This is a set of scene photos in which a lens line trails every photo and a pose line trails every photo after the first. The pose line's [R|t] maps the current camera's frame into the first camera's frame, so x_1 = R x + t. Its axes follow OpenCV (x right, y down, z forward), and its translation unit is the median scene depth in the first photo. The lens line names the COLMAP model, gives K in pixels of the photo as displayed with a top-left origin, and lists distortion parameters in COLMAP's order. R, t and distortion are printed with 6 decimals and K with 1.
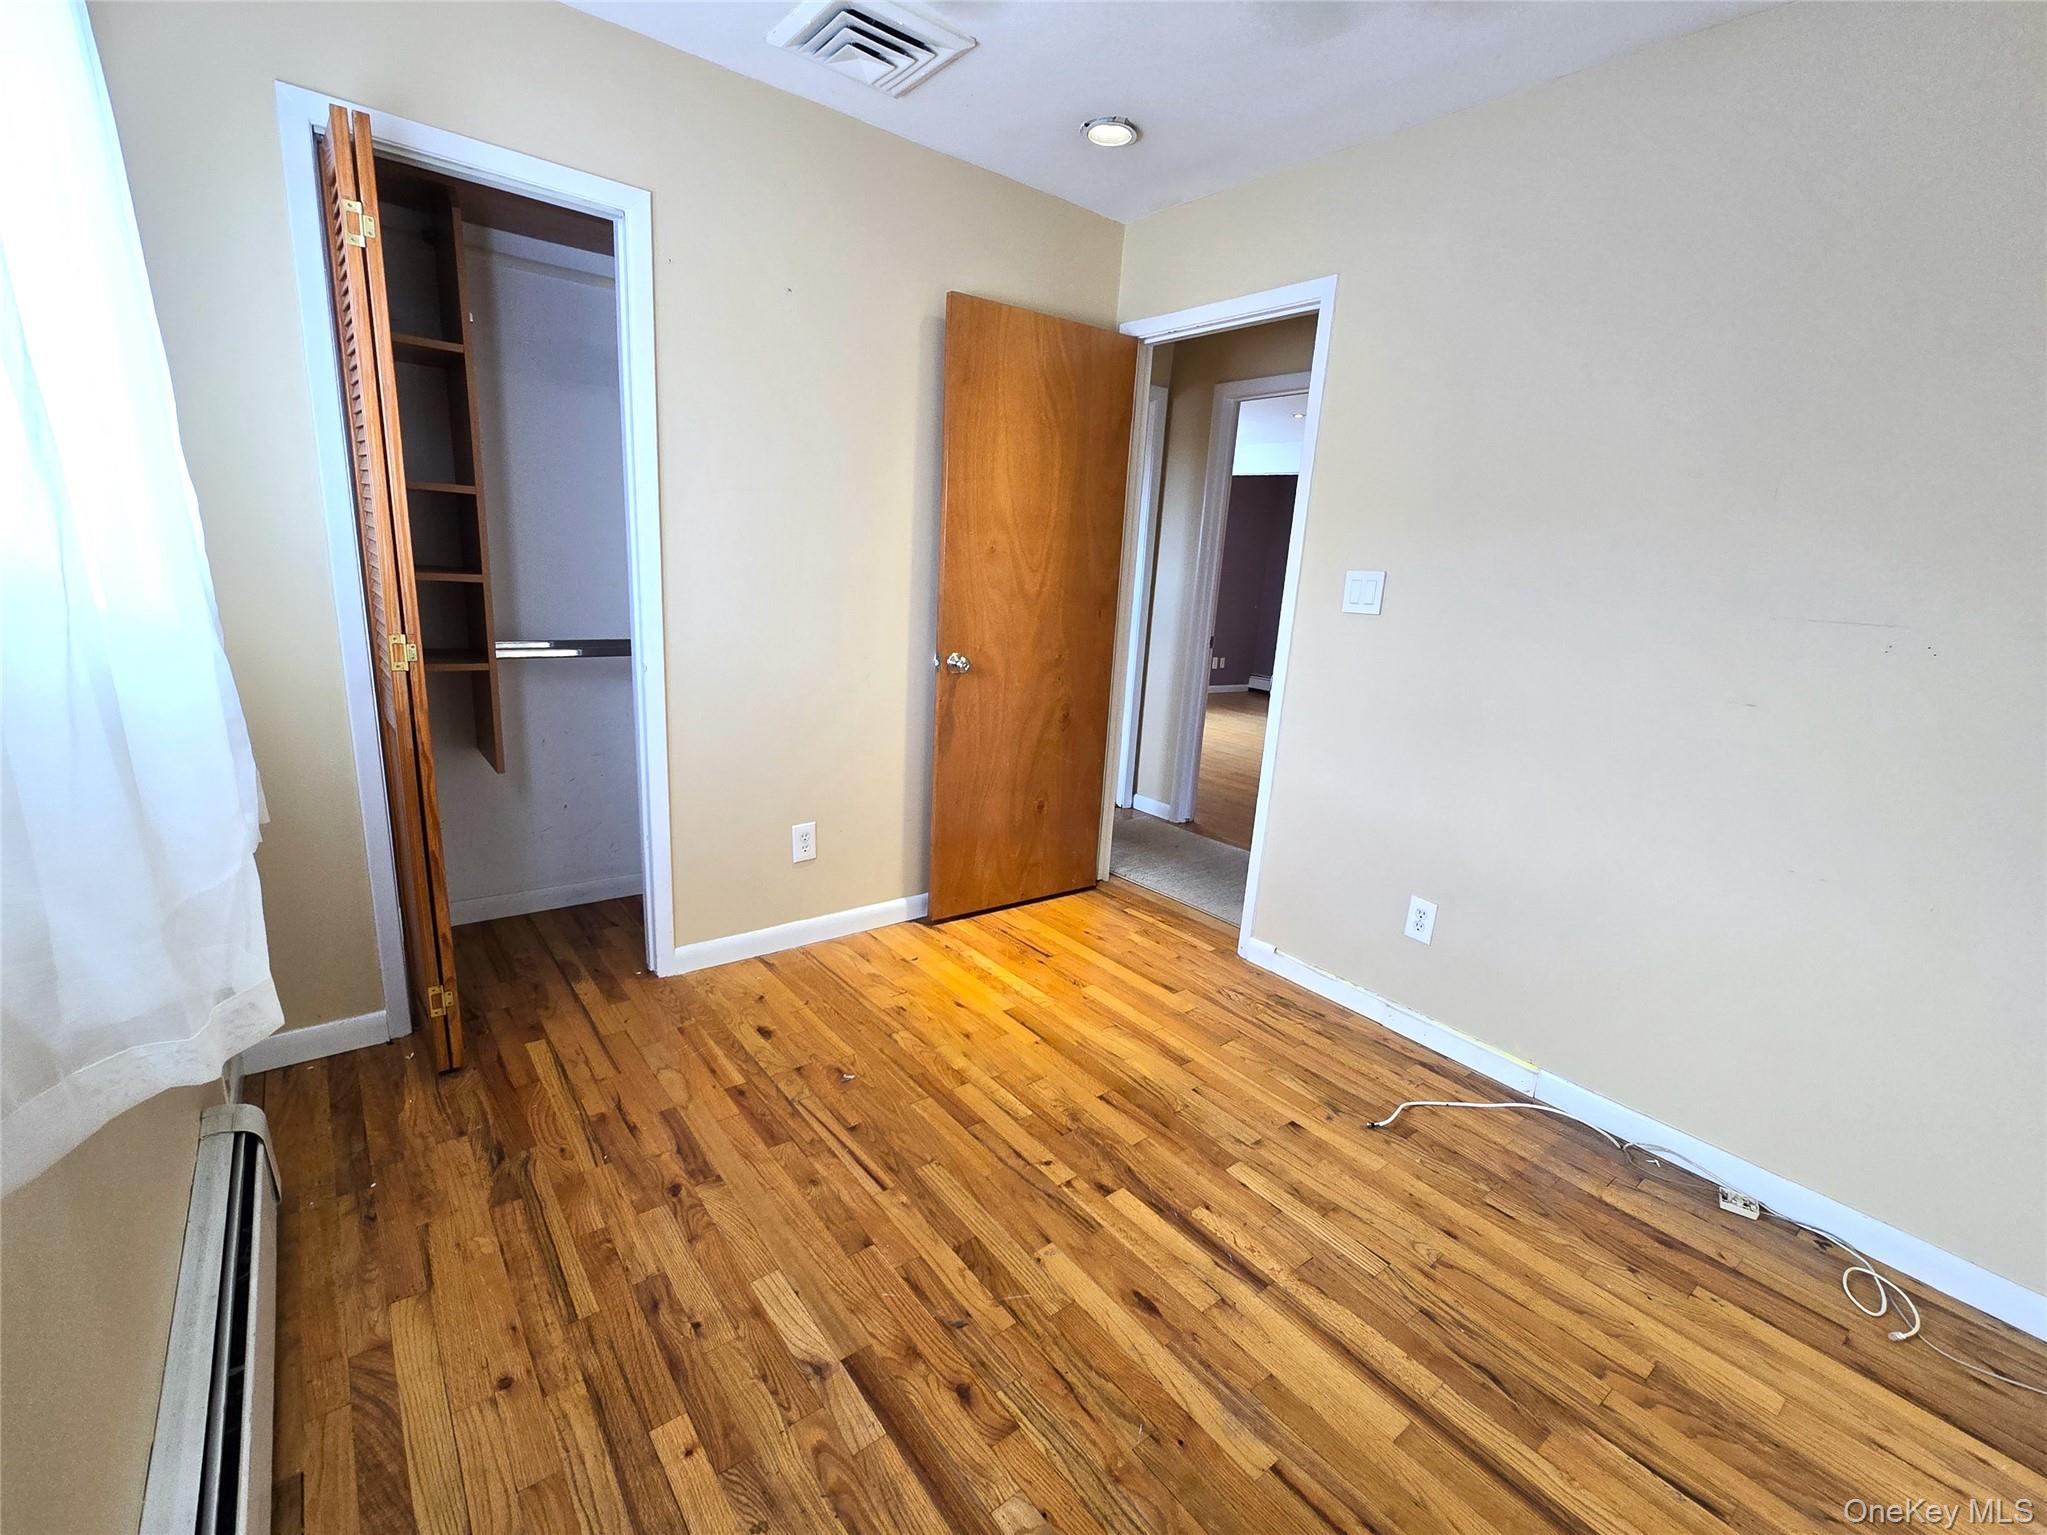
lens RADIAL K [[892.5, 0, 1027.9], [0, 892.5, 781.7], [0, 0, 1]] dist [-0.004036, -0.000388]
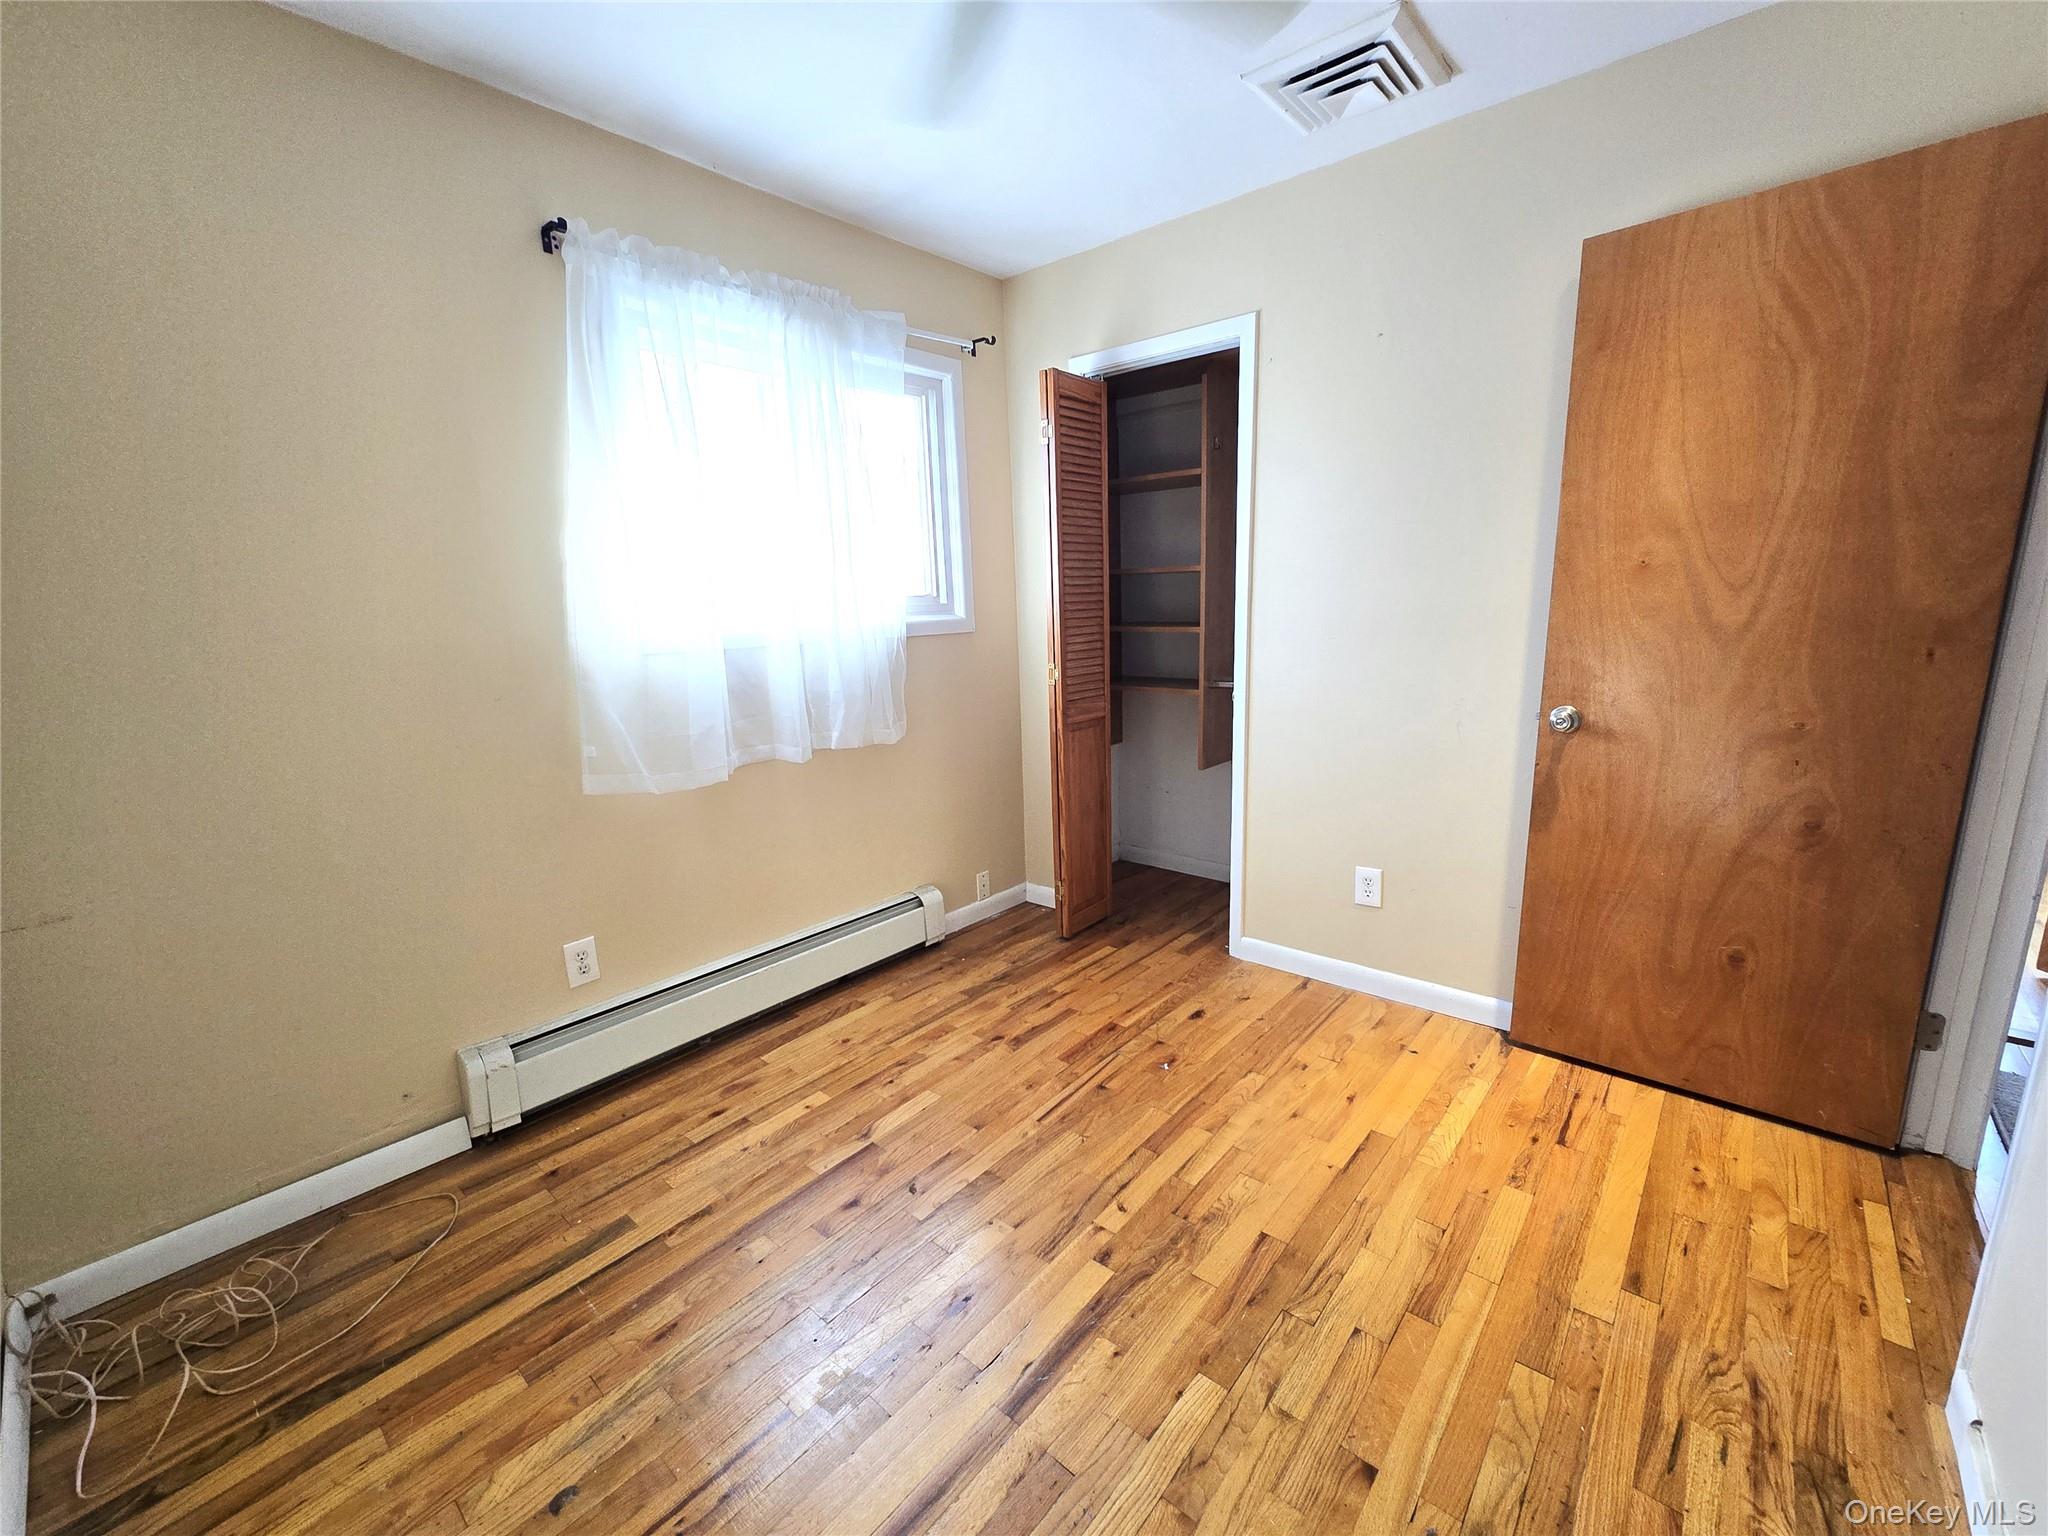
lens RADIAL K [[837.4, 0, 1020.4], [0, 837.4, 780.2], [0, 0, 1]] dist [-0.001919, -0.000380]
pose [[0.177931, 0.140057, -0.974025, 0.682141], [-0.195950, 0.975040, 0.104407, -0.081793], [0.964336, 0.172283, 0.200934, 0.524499]]
